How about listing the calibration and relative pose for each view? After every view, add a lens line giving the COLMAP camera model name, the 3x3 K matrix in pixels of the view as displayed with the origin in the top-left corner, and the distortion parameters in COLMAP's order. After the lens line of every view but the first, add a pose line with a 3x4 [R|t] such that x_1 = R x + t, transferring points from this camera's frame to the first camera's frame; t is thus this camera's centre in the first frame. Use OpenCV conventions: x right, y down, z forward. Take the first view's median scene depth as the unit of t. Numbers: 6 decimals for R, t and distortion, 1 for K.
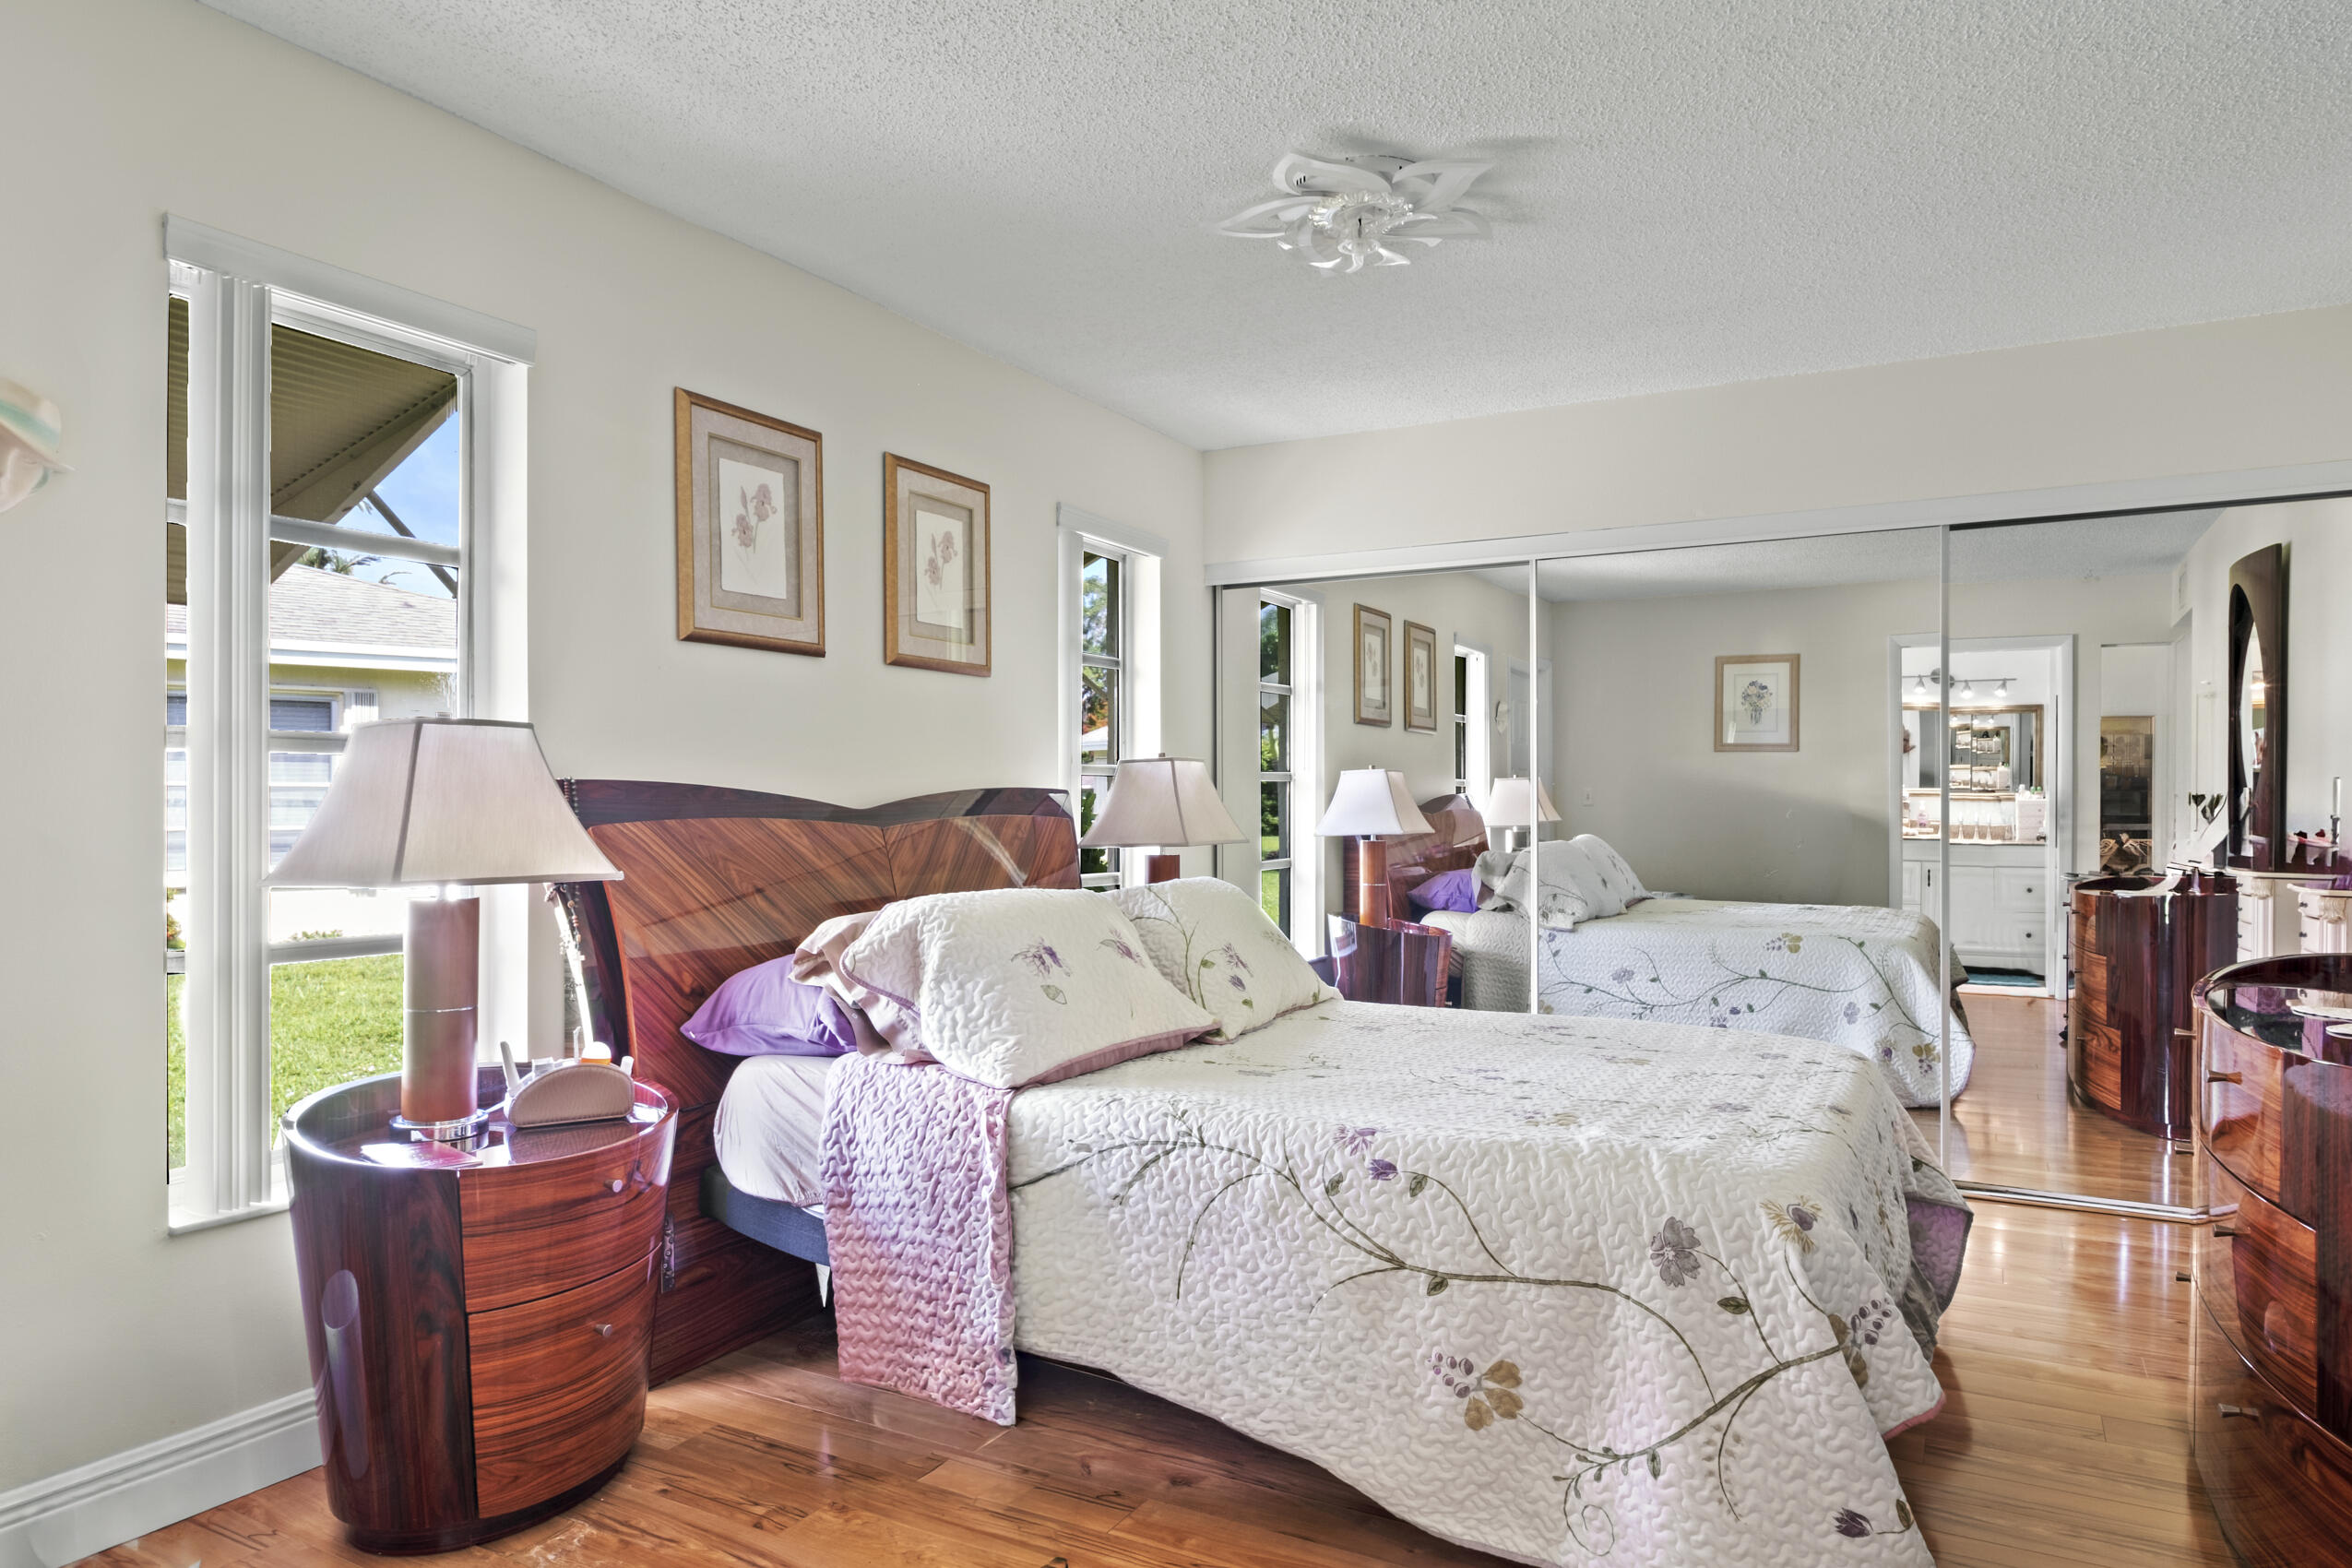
lens RADIAL K [[1450.0, 0, 1176.8], [0, 1450.0, 776.0], [0, 0, 1]] dist [0.009172, -0.016953]
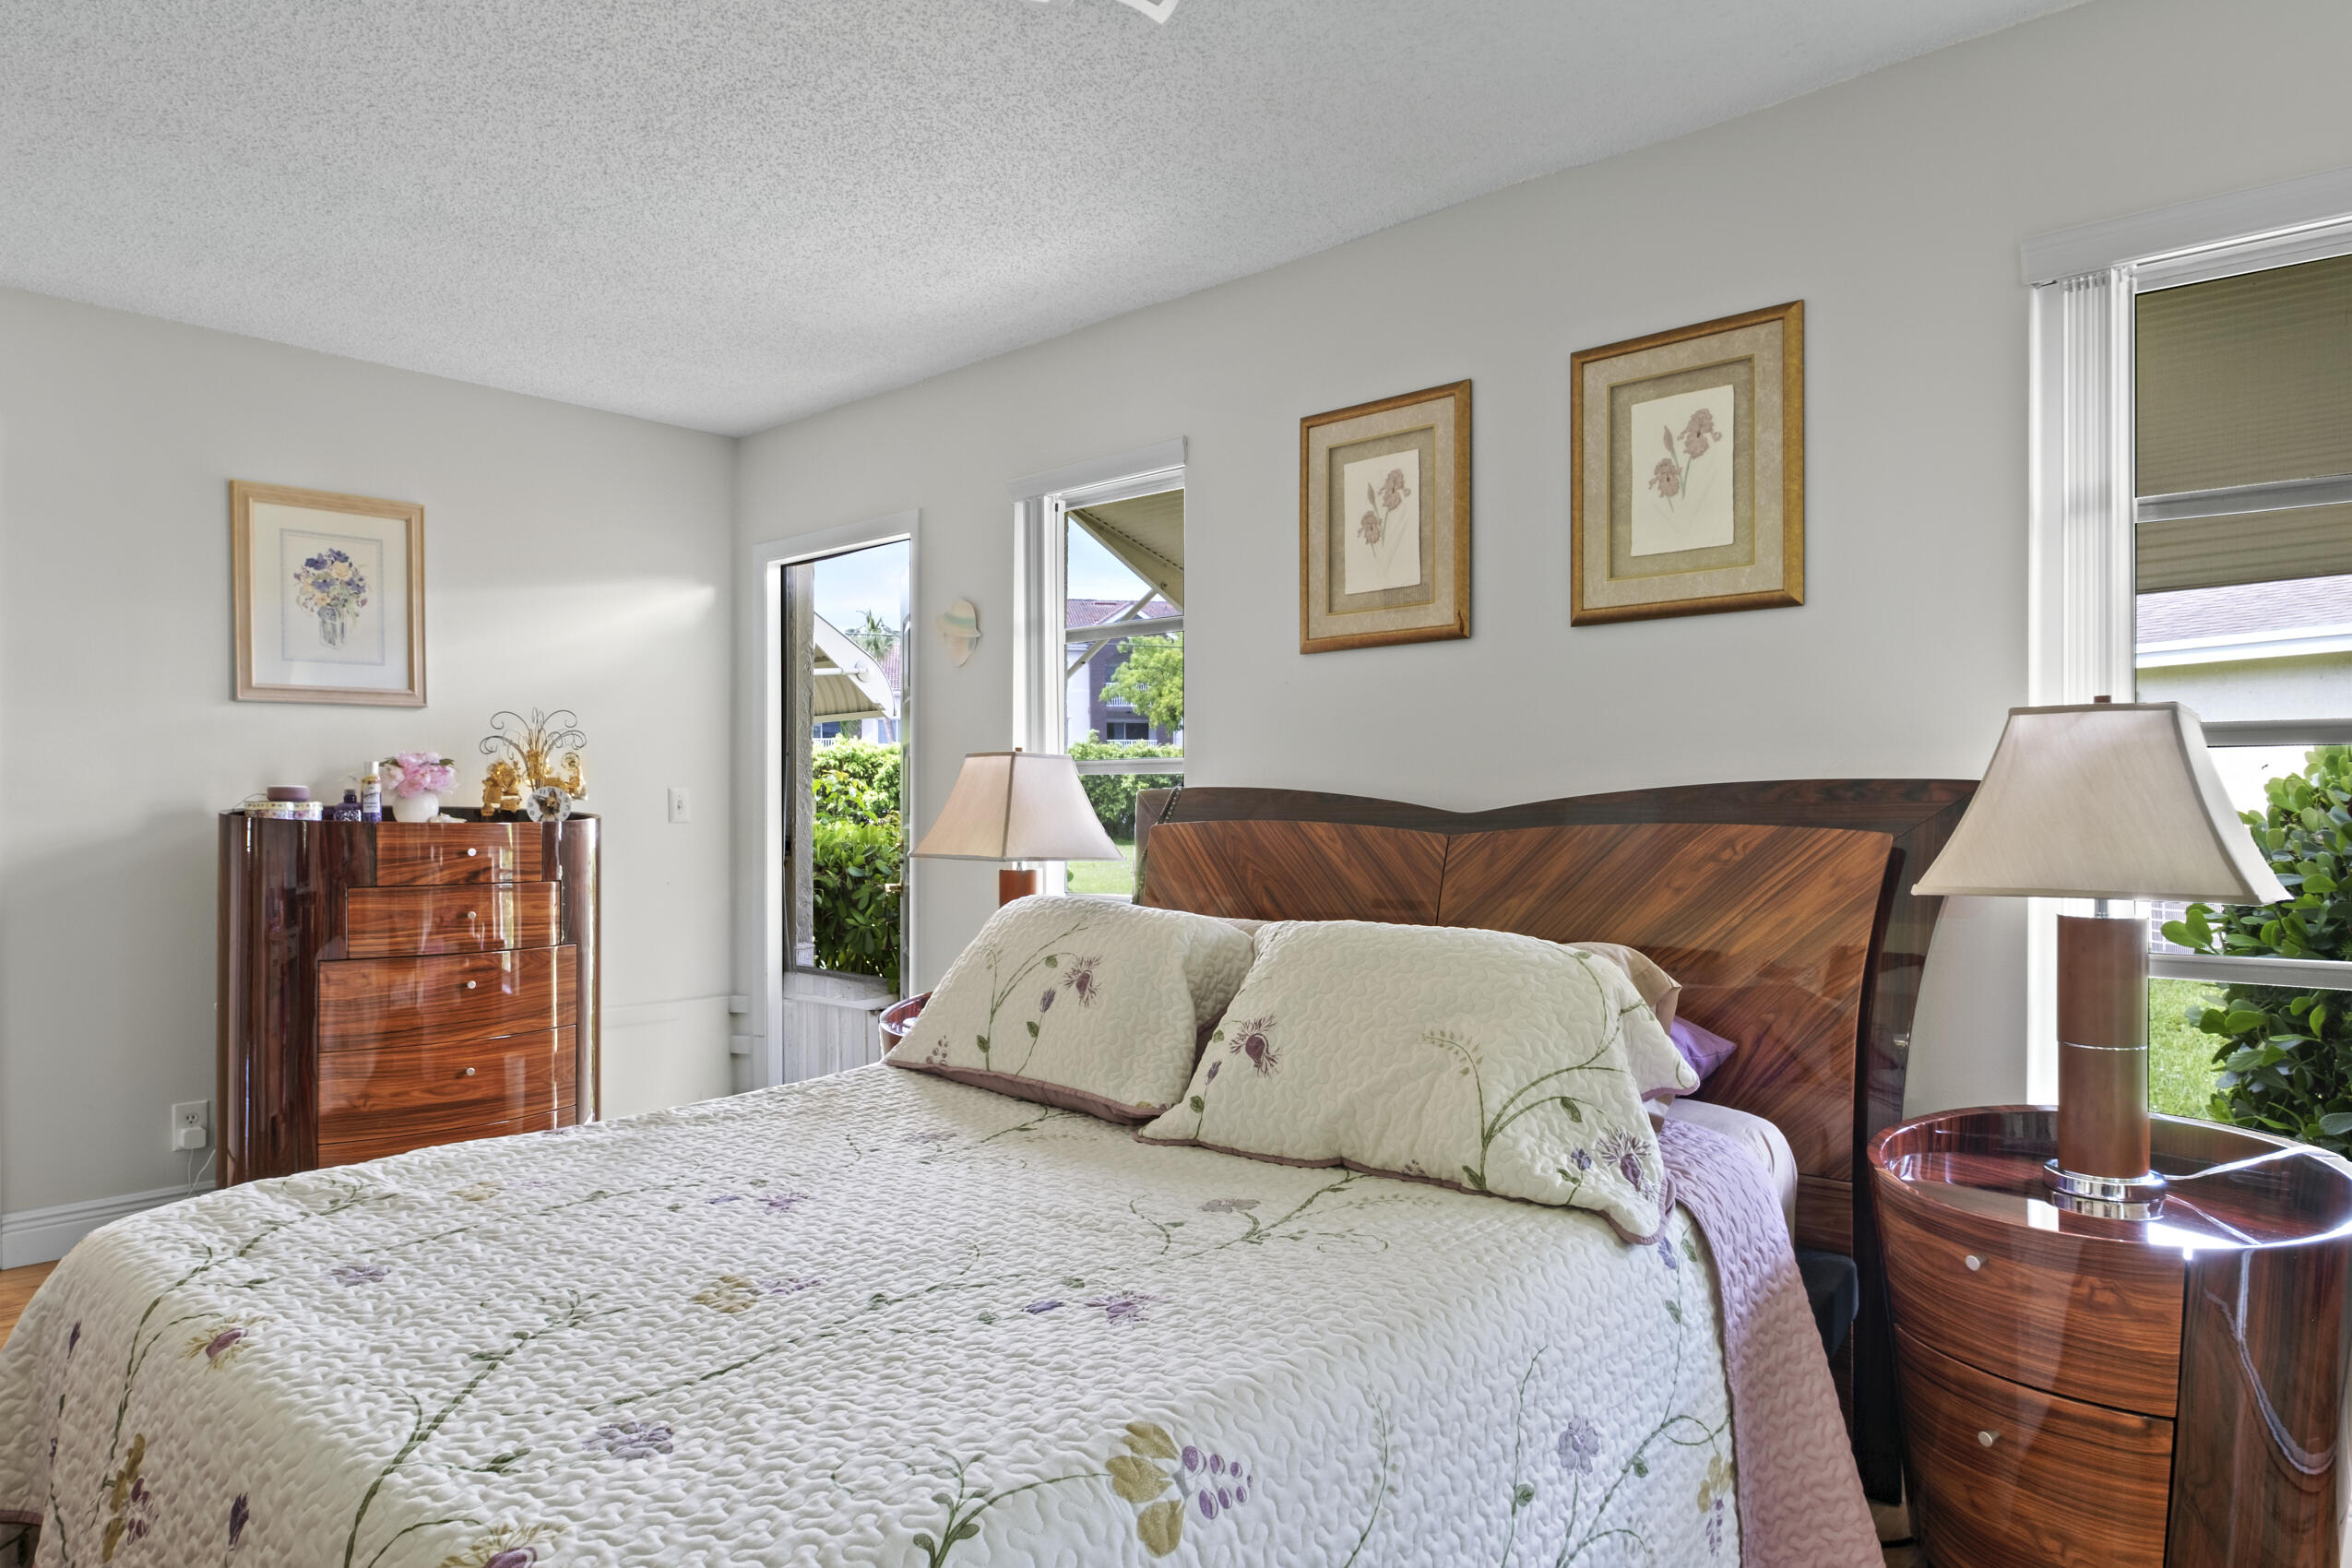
lens RADIAL K [[1450.0, 0, 1176.8], [0, 1450.0, 776.0], [0, 0, 1]] dist [0.009172, -0.016953]
pose [[-0.236198, -0.026194, -0.971352, 0.650021], [0.012936, 0.999463, -0.030097, 0.024789], [0.971619, -0.019675, -0.235732, 1.058946]]
